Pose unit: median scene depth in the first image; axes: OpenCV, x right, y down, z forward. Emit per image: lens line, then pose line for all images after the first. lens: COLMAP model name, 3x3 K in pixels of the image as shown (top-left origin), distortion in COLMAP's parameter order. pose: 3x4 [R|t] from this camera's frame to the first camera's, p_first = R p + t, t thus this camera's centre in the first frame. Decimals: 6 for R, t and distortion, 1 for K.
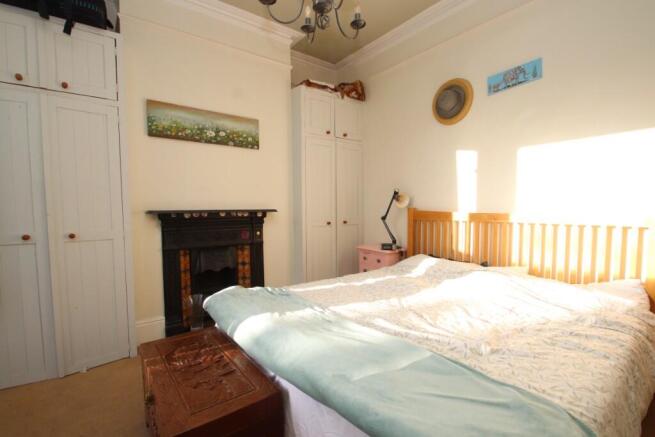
lens RADIAL K [[305.3, 0, 327.6], [0, 305.3, 225.6], [0, 0, 1]] dist [0.008694, -0.016119]
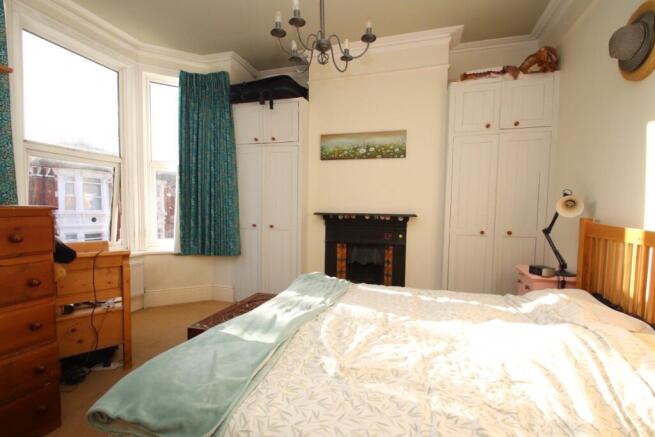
lens RADIAL K [[305.3, 0, 327.6], [0, 305.3, 225.6], [0, 0, 1]] dist [0.008694, -0.016119]
pose [[0.579208, 0.059893, -0.812977, 0.521523], [-0.065306, 0.997501, 0.026960, -0.025654], [0.812560, 0.037477, 0.581672, 0.179180]]
